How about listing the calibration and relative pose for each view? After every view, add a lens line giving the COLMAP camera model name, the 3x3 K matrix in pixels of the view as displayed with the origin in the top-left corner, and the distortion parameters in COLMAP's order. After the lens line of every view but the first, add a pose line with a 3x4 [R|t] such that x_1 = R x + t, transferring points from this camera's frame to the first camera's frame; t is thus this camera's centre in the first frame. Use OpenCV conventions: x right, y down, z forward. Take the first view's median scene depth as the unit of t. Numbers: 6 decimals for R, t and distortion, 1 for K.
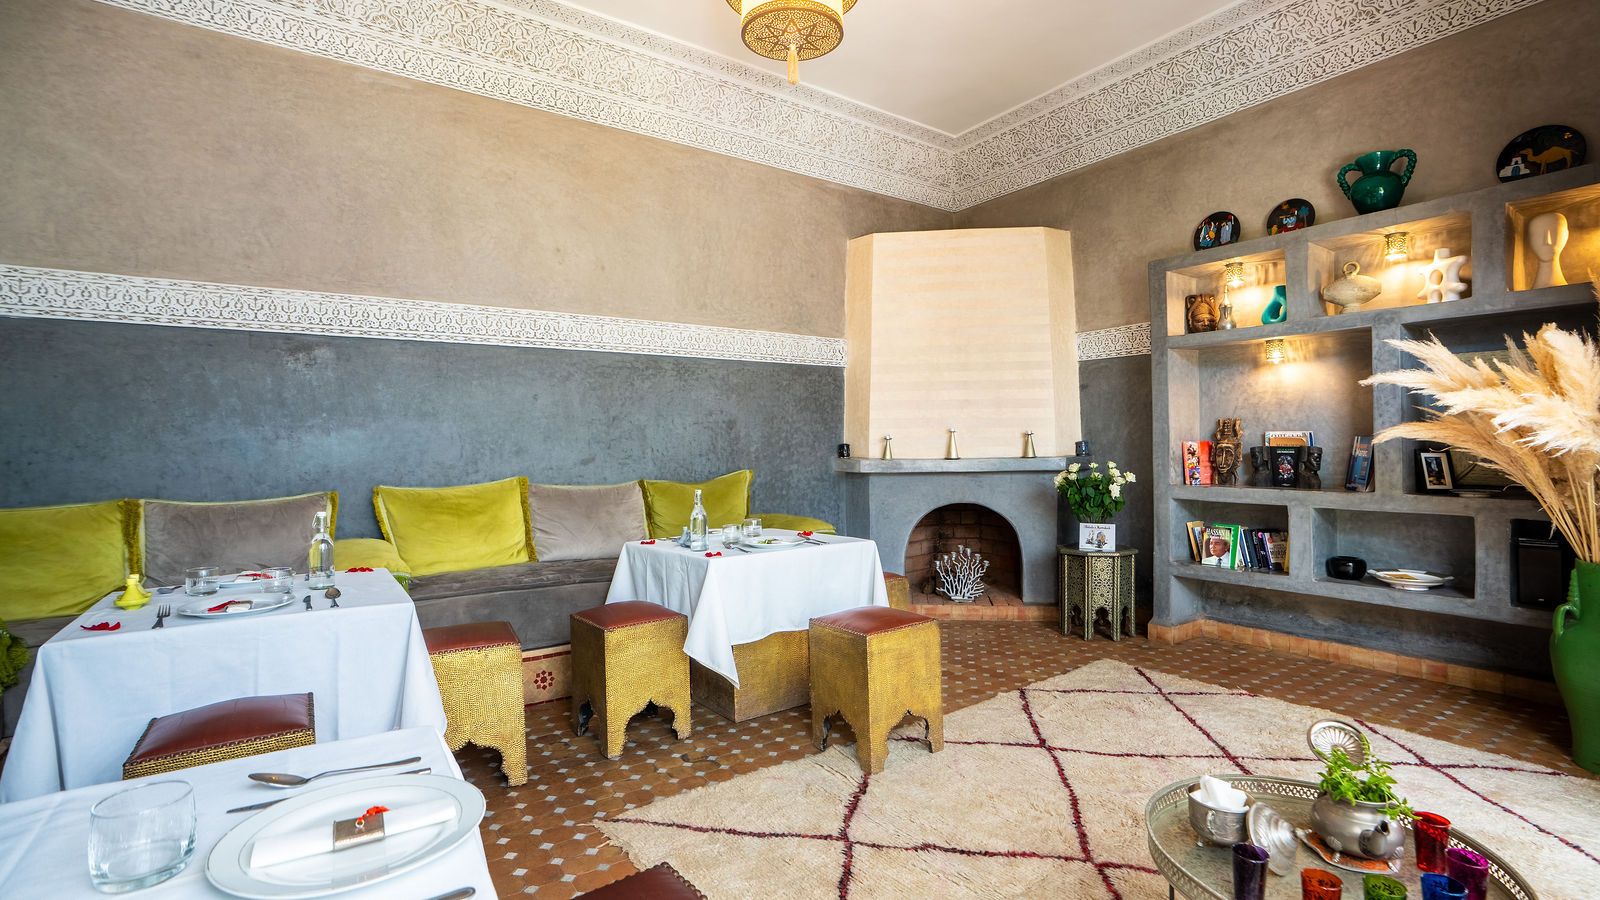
lens RADIAL K [[749.3, 0, 818.8], [0, 749.3, 446.3], [0, 0, 1]] dist [-0.060146, 0.022379]
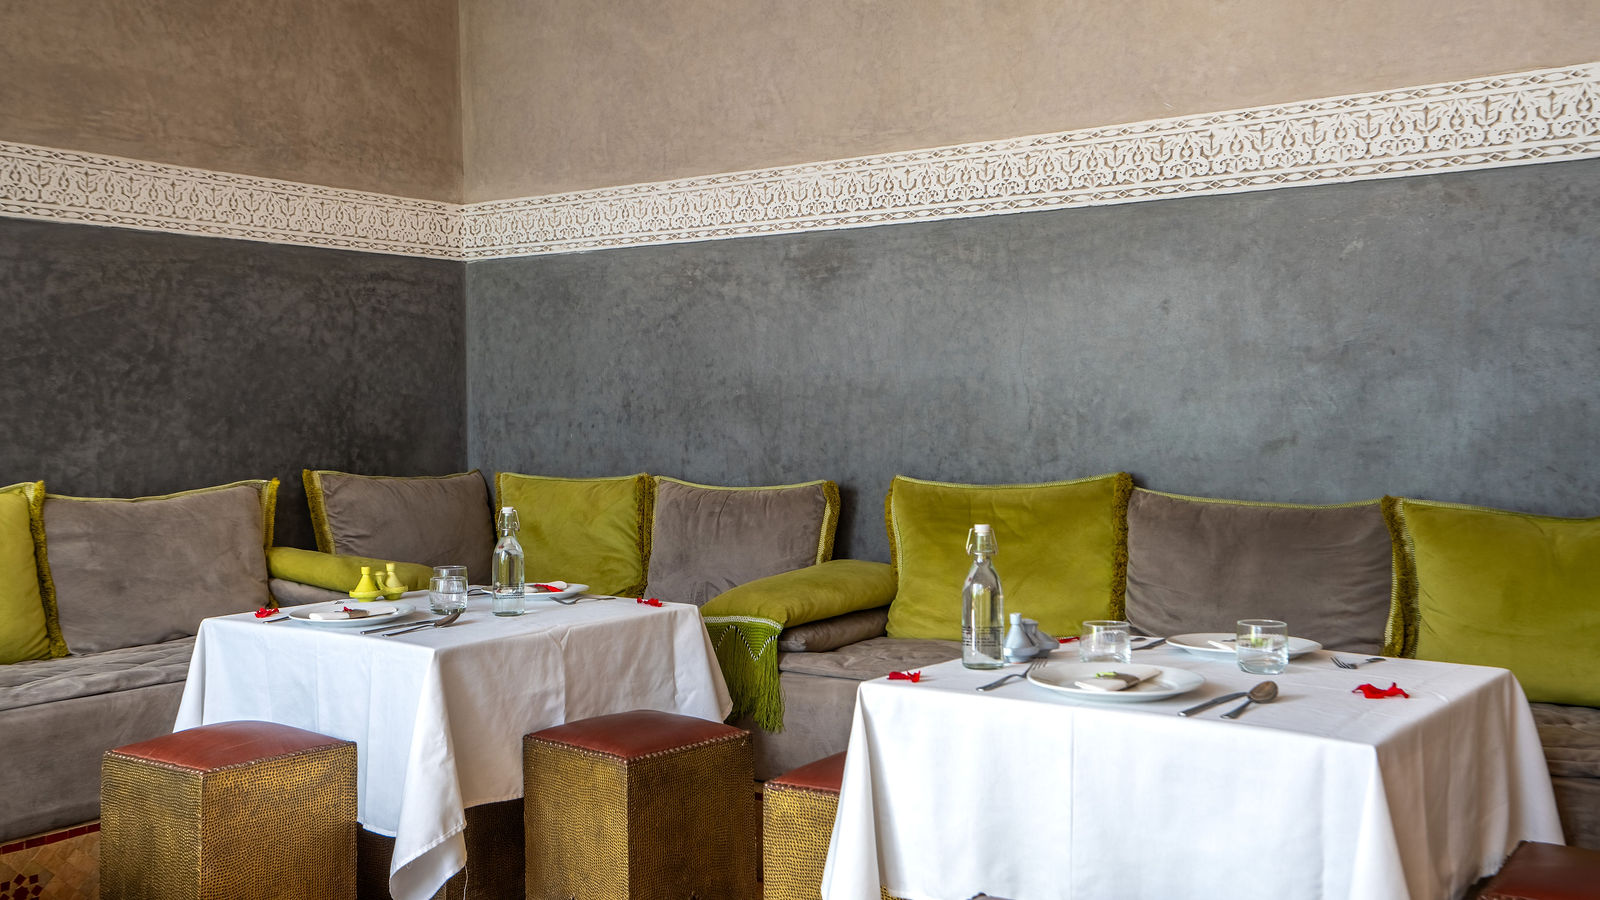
lens RADIAL K [[1556.8, 0, 804.6], [0, 1556.8, 448.4], [0, 0, 1]] dist [0.080941, 0.000000]
pose [[0.295153, 0.039708, -0.954625, 0.518482], [0.002221, 0.999105, 0.042245, -0.019189], [0.955448, -0.014589, 0.294800, 0.509034]]
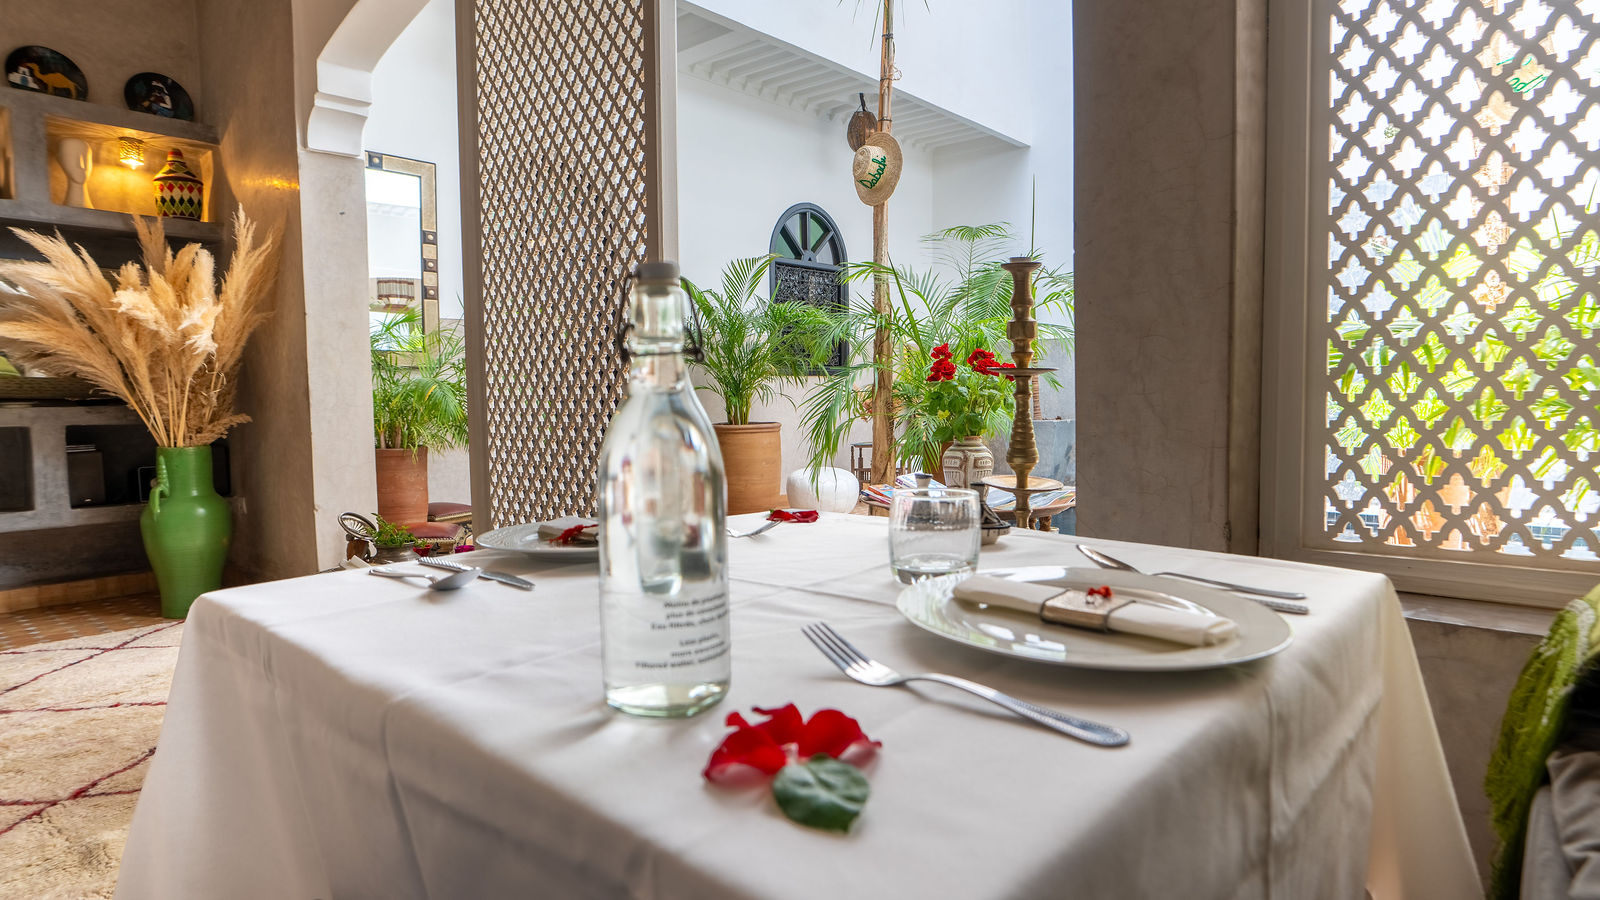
lens RADIAL K [[888.3, 0, 797.2], [0, 888.3, 444.5], [0, 0, 1]] dist [-0.001888, 0.004726]
pose [[-0.234318, -0.038857, 0.971383, -0.410457], [0.023238, 0.998692, 0.045555, 0.073124], [-0.971882, 0.033248, -0.233108, 0.216759]]
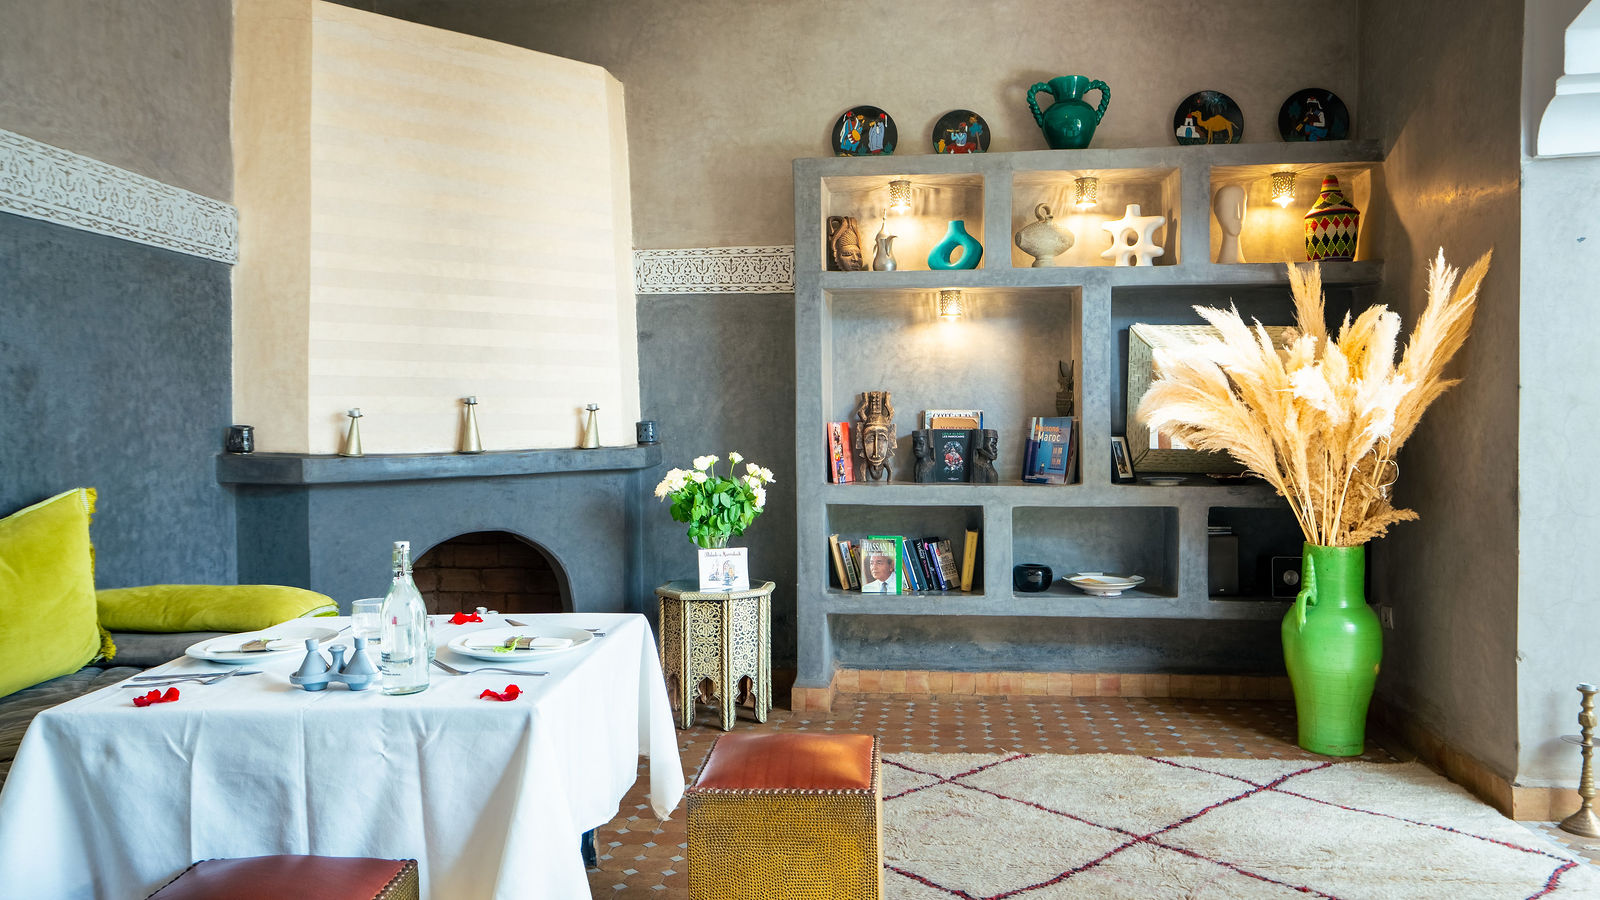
lens RADIAL K [[1139.7, 0, 805.9], [0, 1139.7, 440.6], [0, 0, 1]] dist [0.003213, 0.037821]
pose [[0.647575, -0.010581, 0.761929, -0.391582], [0.000611, 0.999910, 0.013367, -0.004261], [-0.762002, -0.008190, 0.647523, 0.344477]]
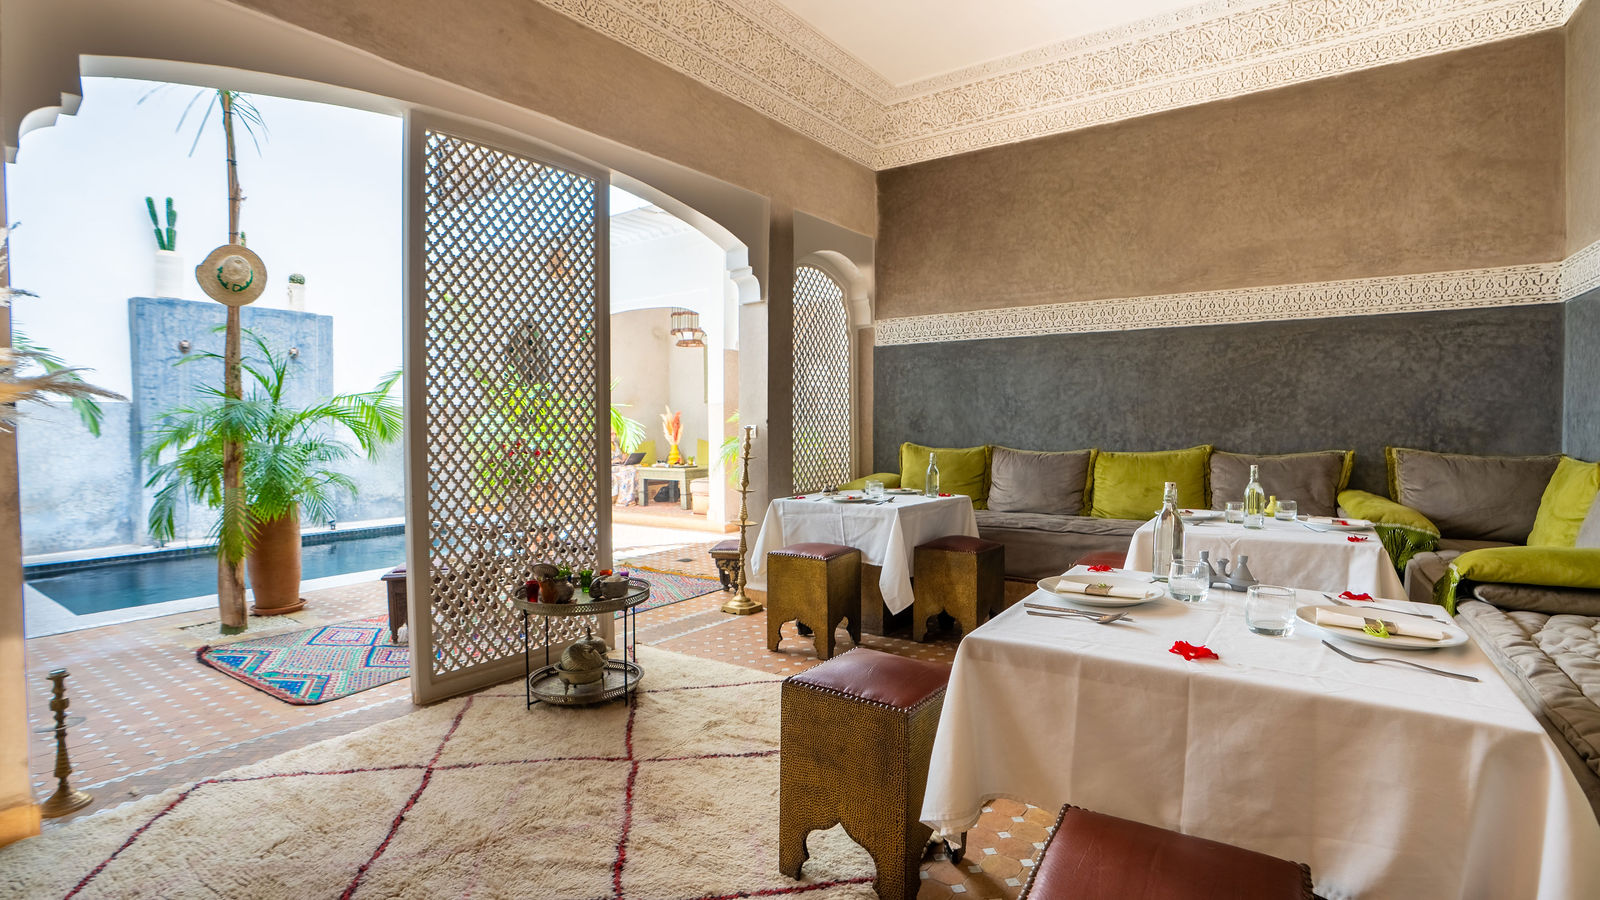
lens RADIAL K [[749.3, 0, 814.8], [0, 749.3, 444.7], [0, 0, 1]] dist [-0.060146, 0.022379]
pose [[-0.944209, 0.028556, -0.328107, 0.260128], [0.018423, 0.999254, 0.033949, -0.001117], [0.328832, 0.026010, -0.944030, 1.140567]]
